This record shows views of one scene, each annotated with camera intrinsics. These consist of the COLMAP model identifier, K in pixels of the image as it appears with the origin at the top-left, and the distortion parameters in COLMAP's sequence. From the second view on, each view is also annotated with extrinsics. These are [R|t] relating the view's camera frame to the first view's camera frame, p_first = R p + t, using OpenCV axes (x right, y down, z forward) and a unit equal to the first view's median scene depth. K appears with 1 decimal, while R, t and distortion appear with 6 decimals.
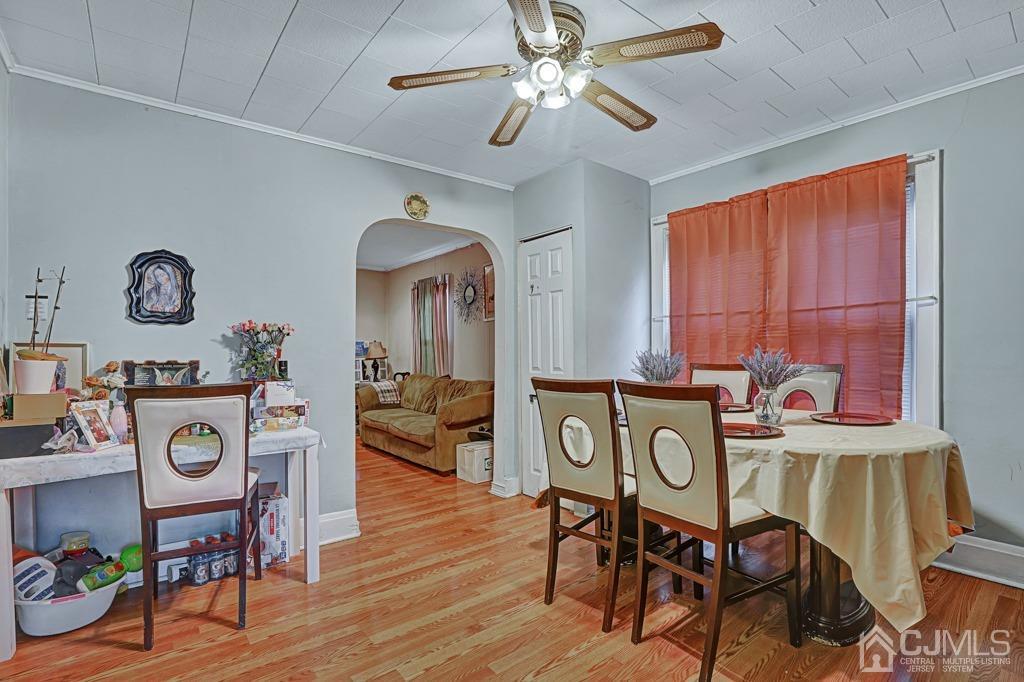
lens RADIAL K [[488.1, 0, 517.7], [0, 488.1, 343.4], [0, 0, 1]] dist [-0.069815, 0.021233]
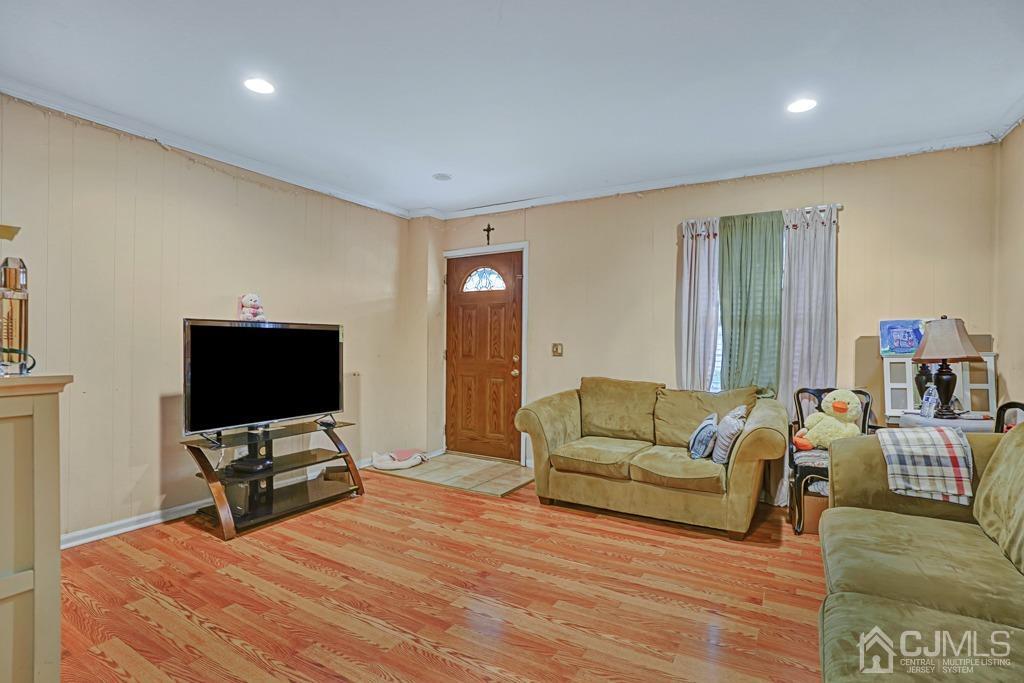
lens RADIAL K [[488.1, 0, 517.7], [0, 488.1, 343.9], [0, 0, 1]] dist [-0.069815, 0.021233]
pose [[0.360840, 0.013270, -0.932533, -0.070524], [0.004380, 0.999864, 0.015923, 0.011959], [0.932617, -0.009830, 0.360733, 0.631988]]
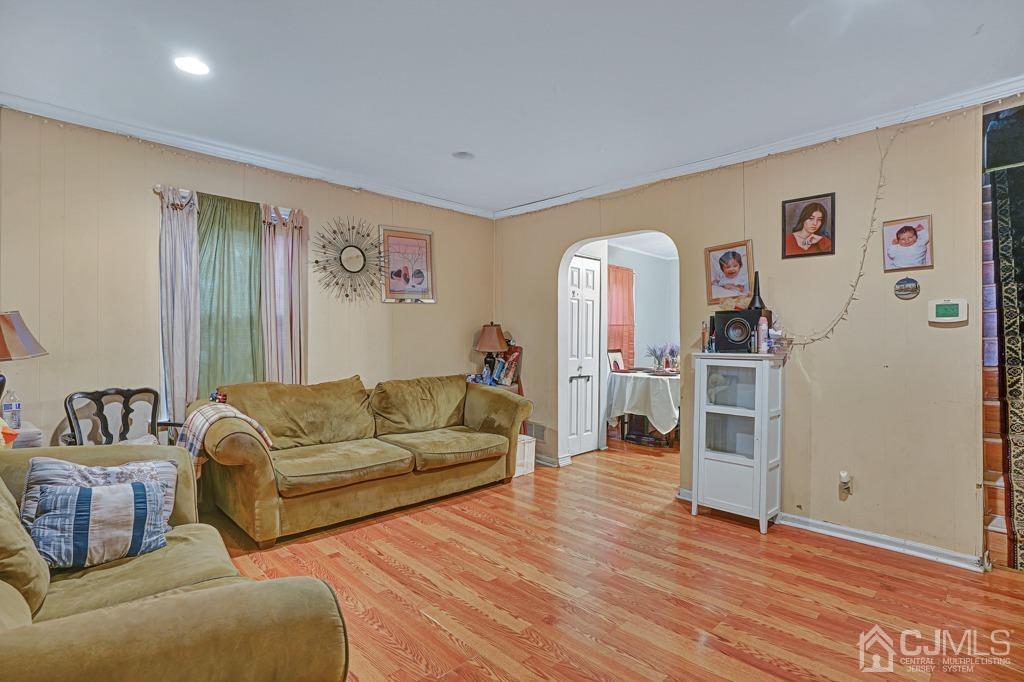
lens RADIAL K [[488.1, 0, 517.7], [0, 488.1, 343.4], [0, 0, 1]] dist [-0.069815, 0.021233]
pose [[-0.114103, 0.008575, 0.993432, -0.771996], [-0.015792, 0.999821, -0.010444, 0.021685], [-0.993343, -0.016879, -0.113948, 0.809799]]
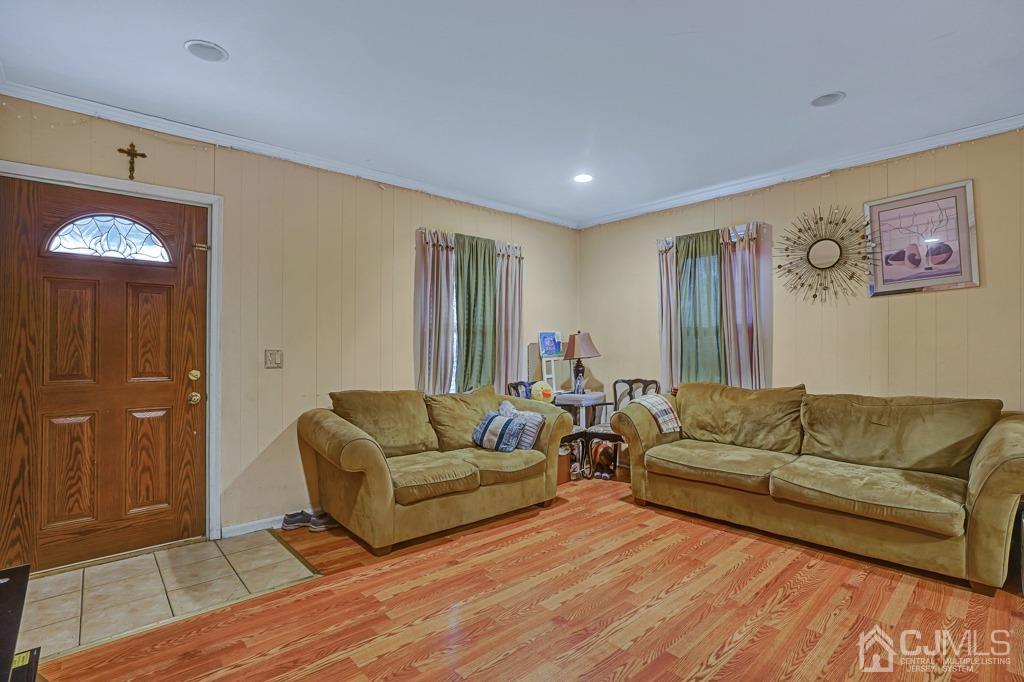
lens RADIAL K [[488.1, 0, 517.7], [0, 488.1, 343.4], [0, 0, 1]] dist [-0.069815, 0.021233]
pose [[0.997782, 0.006404, 0.066256, -0.499826], [-0.006594, 0.999975, 0.002656, 0.012367], [-0.066237, -0.003087, 0.997799, 0.414357]]
